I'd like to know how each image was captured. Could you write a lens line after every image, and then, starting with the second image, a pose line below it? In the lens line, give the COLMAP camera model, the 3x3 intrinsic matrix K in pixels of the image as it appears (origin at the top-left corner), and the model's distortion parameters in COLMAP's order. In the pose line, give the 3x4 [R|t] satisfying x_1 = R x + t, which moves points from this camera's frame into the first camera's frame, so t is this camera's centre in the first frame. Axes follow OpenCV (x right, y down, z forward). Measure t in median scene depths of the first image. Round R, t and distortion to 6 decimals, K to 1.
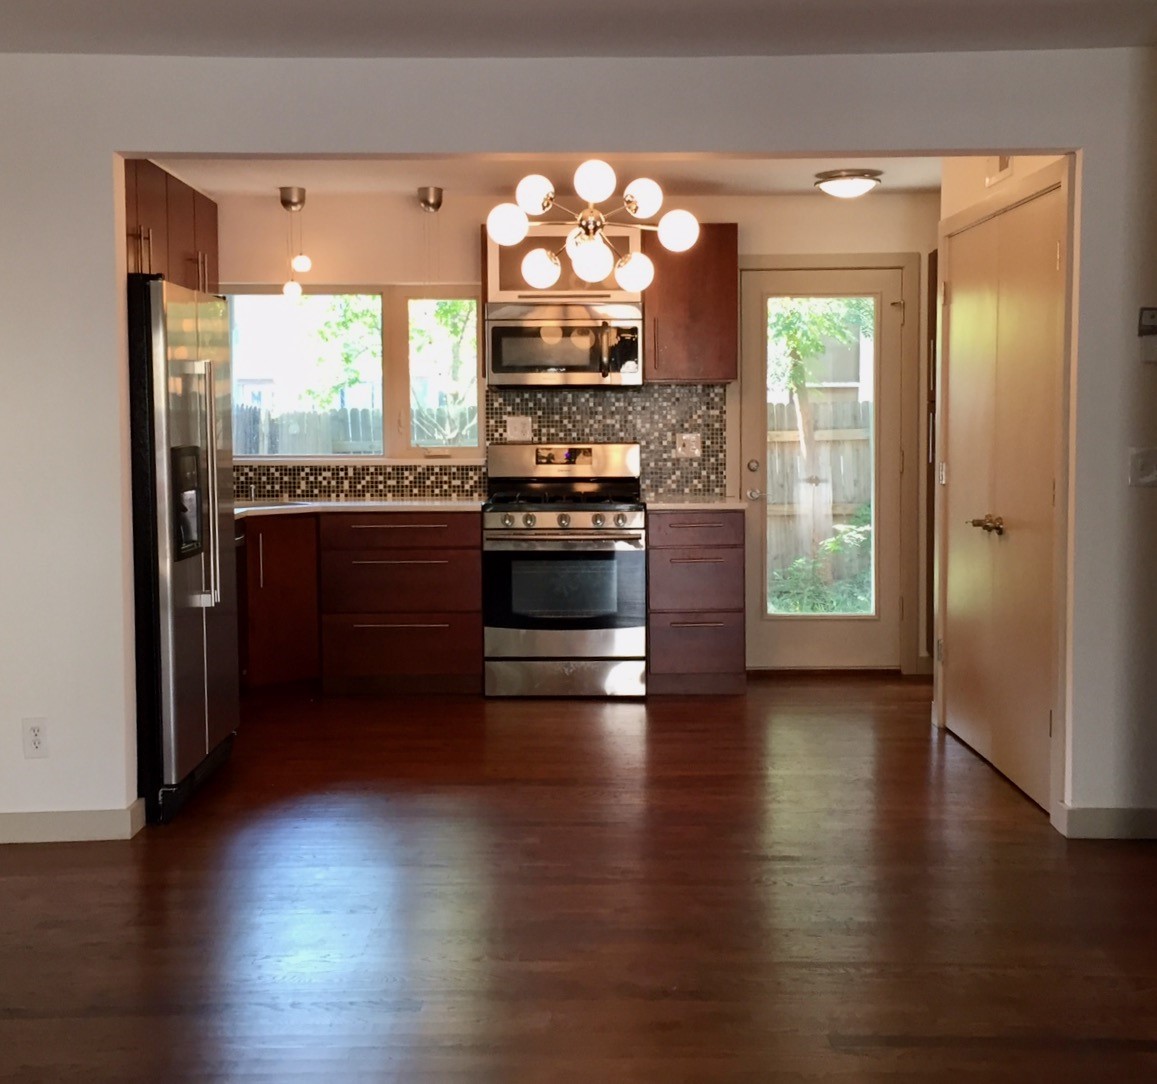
lens RADIAL K [[1456.2, 0, 545.3], [0, 1456.2, 469.1], [0, 0, 1]] dist [0.051470, 0.002576]
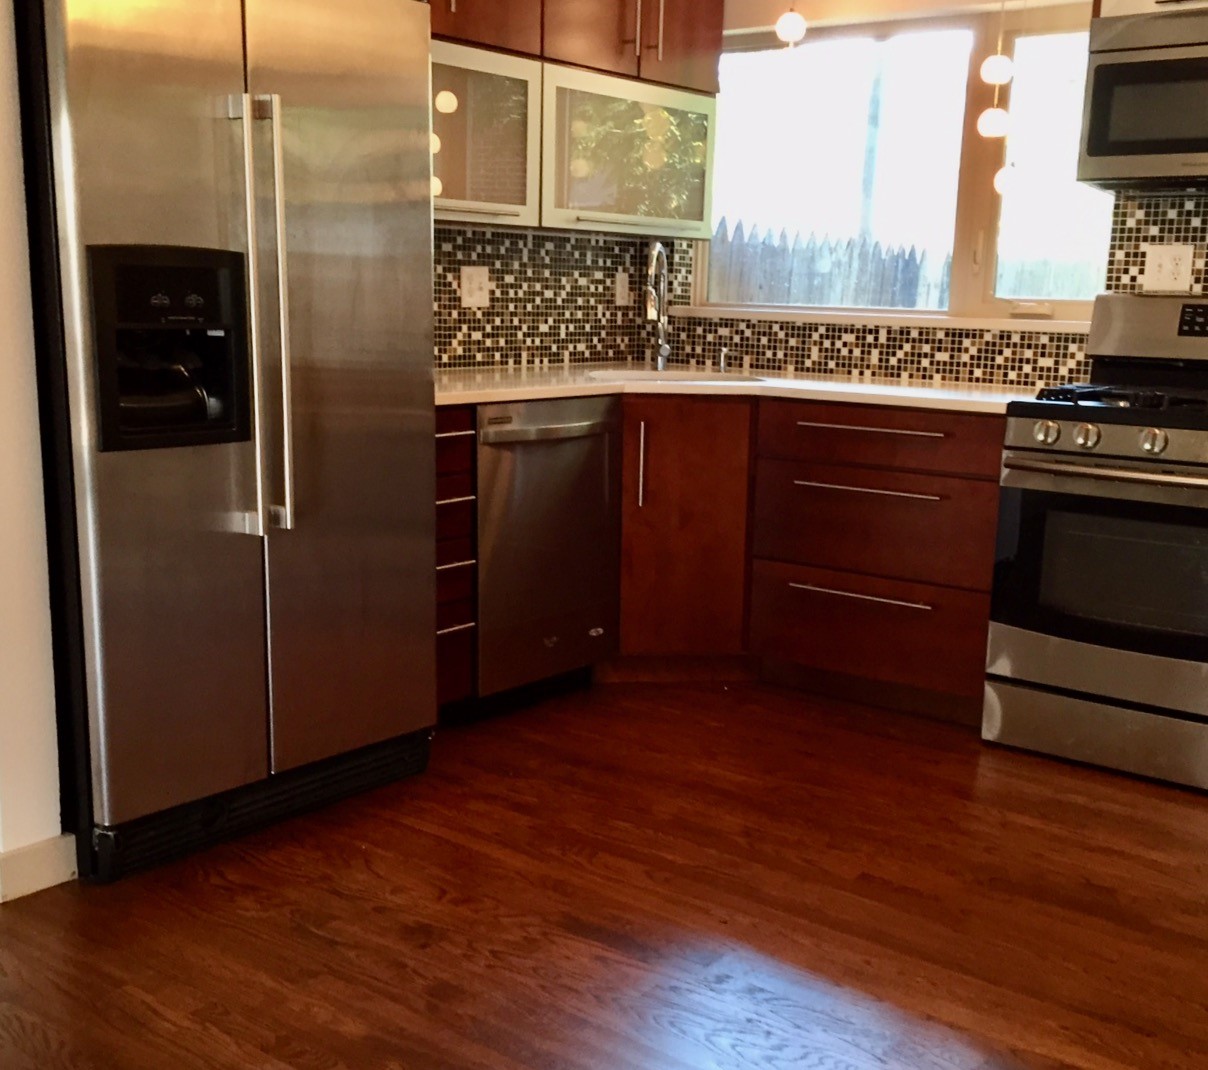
lens RADIAL K [[1464.4, 0, 603.9], [0, 1464.4, 598.8], [0, 0, 1]] dist [0.063612, -0.039468]
pose [[0.796720, 0.151656, -0.585010, 0.156773], [-0.050381, 0.981300, 0.185776, 0.001502], [0.602244, -0.118538, 0.789462, 0.420276]]
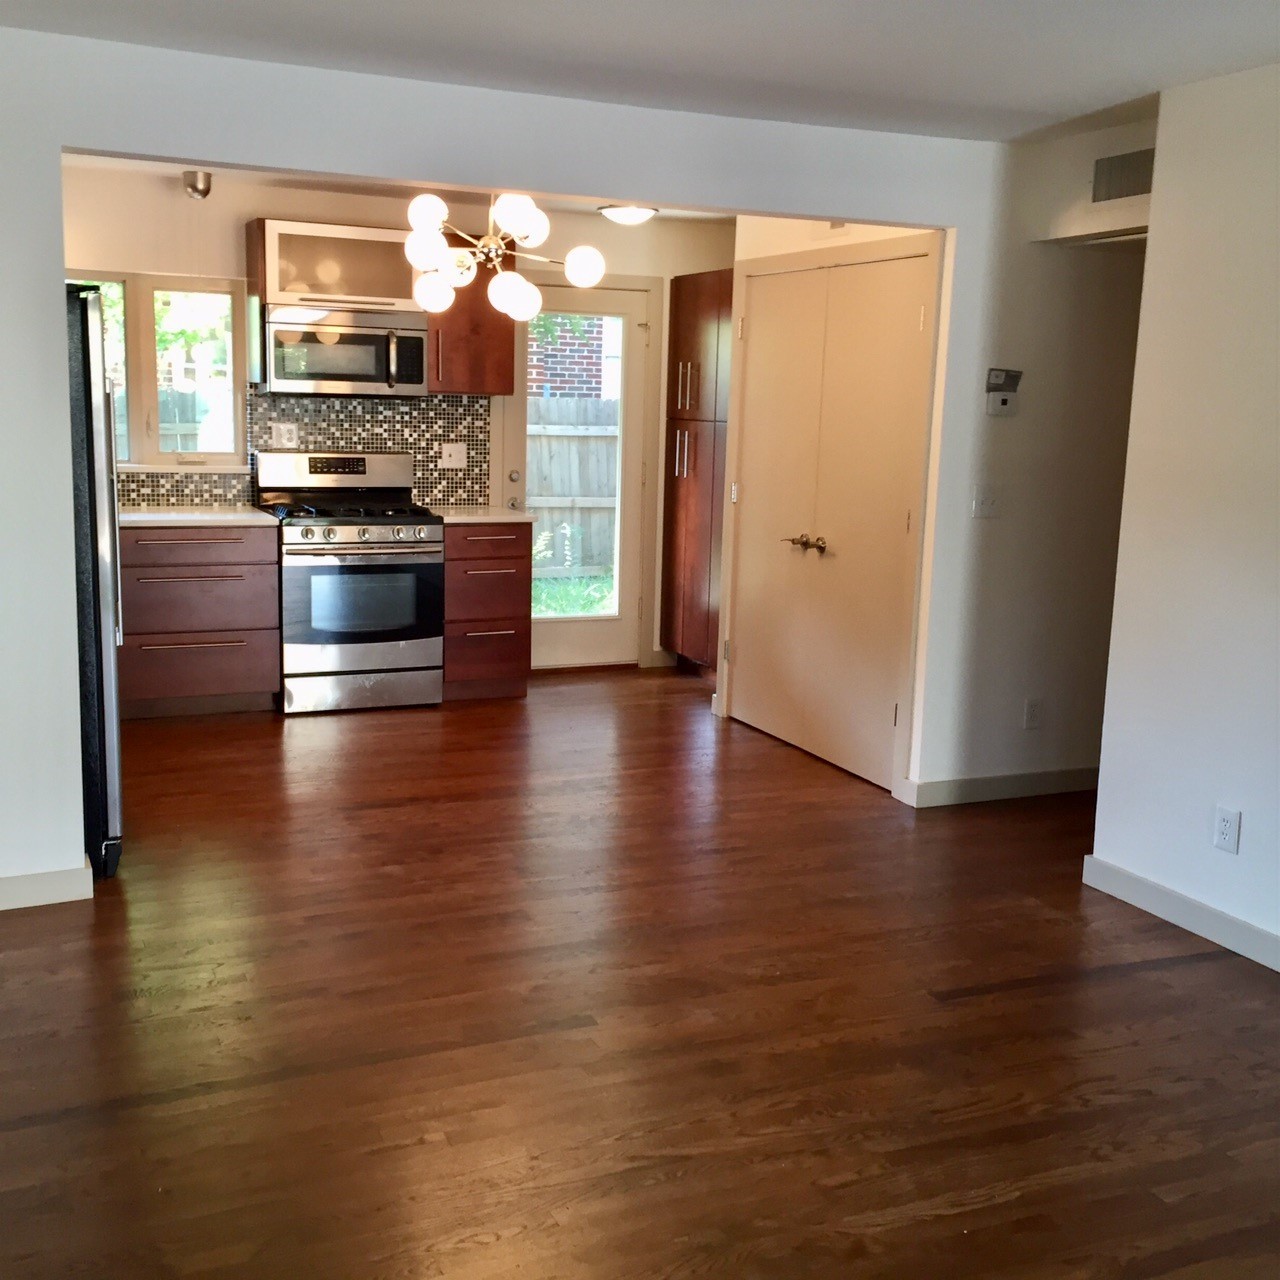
lens RADIAL K [[1471.9, 0, 620.6], [0, 1471.9, 604.2], [0, 0, 1]] dist [0.062621, 0.011893]
pose [[0.909700, -0.029801, 0.414195, -0.224600], [-0.017346, 0.993824, 0.109603, -0.027924], [-0.414903, -0.106890, 0.903565, 0.011266]]
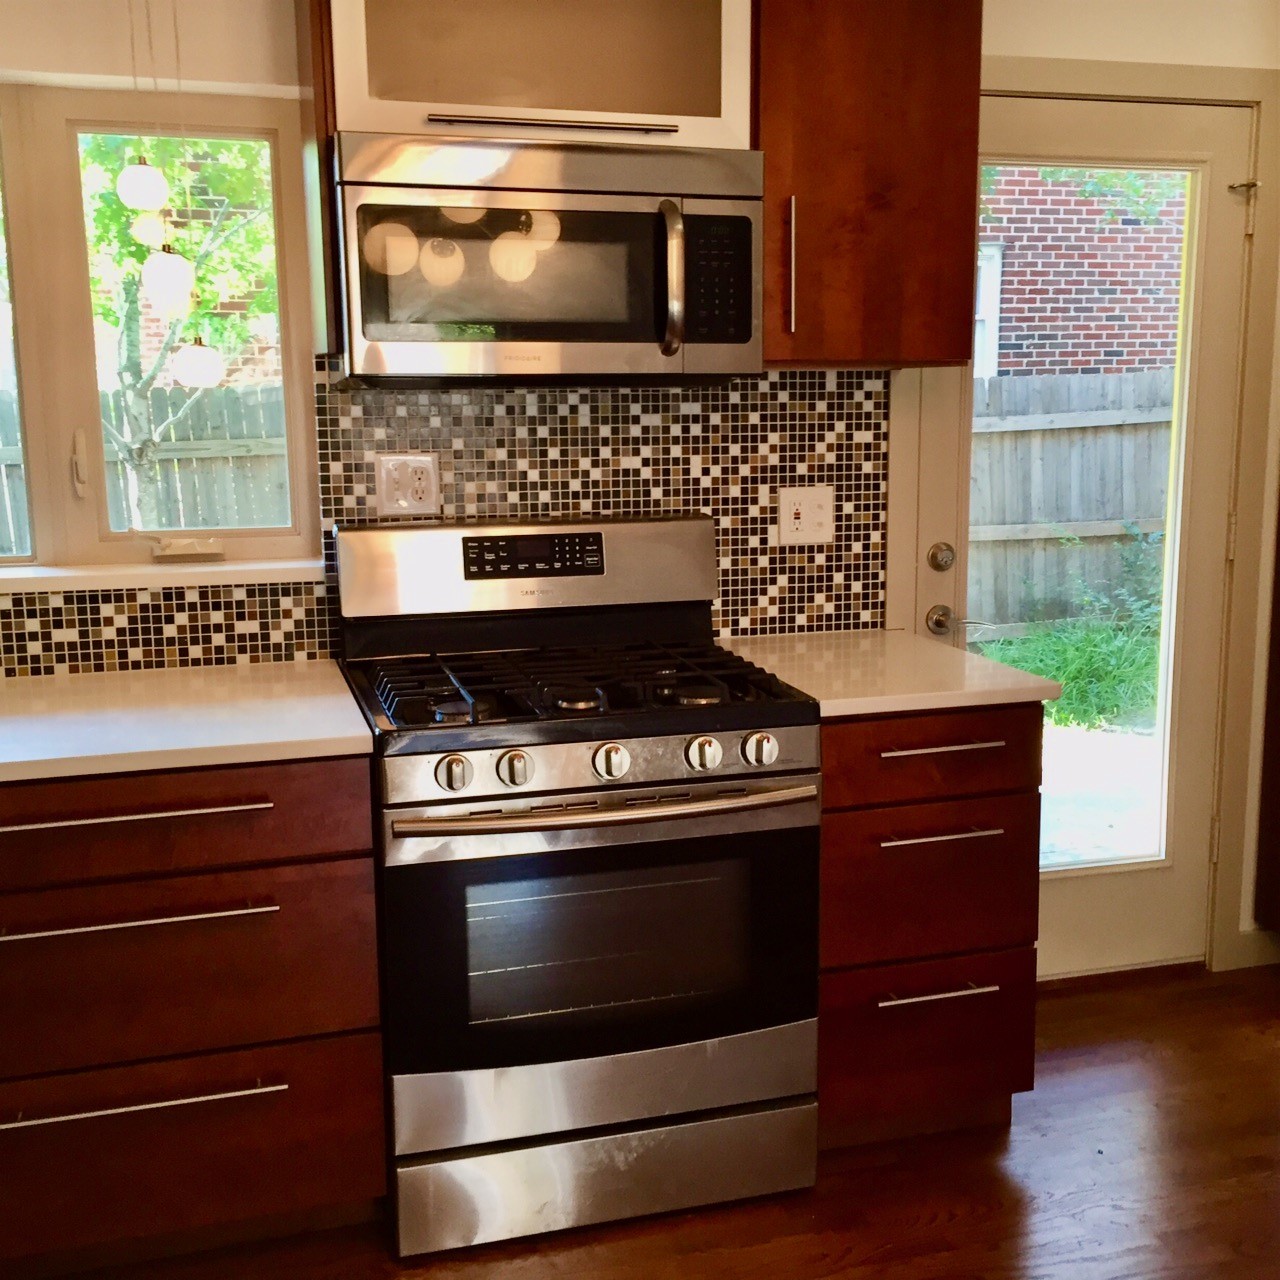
lens RADIAL K [[1456.1, 0, 638.1], [0, 1456.1, 630.0], [0, 0, 1]] dist [0.060922, -0.032659]
pose [[0.953599, -0.051763, 0.296595, -0.077446], [0.010994, 0.990440, 0.137509, -0.042227], [-0.300878, -0.127867, 0.945052, 0.603638]]
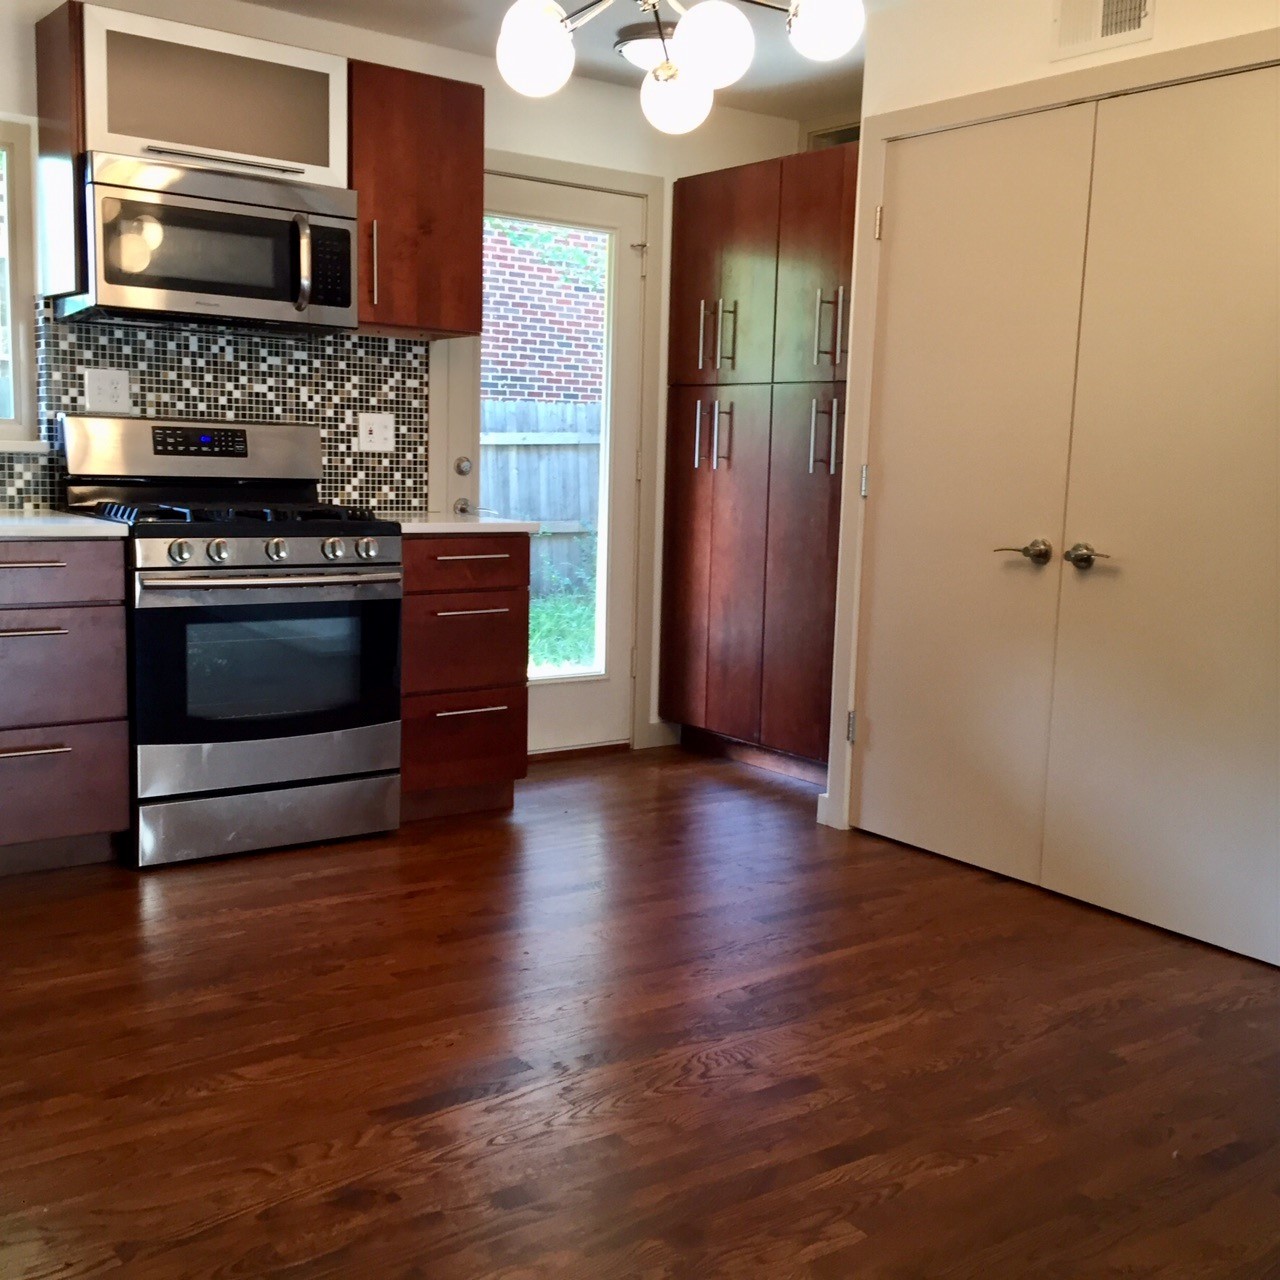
lens RADIAL K [[1456.1, 0, 638.1], [0, 1456.1, 630.0], [0, 0, 1]] dist [0.060922, -0.032659]
pose [[0.790312, -0.044996, 0.611051, -0.210676], [-0.017117, 0.995289, 0.095430, 0.007273], [-0.612466, -0.085879, 0.785818, 0.408045]]
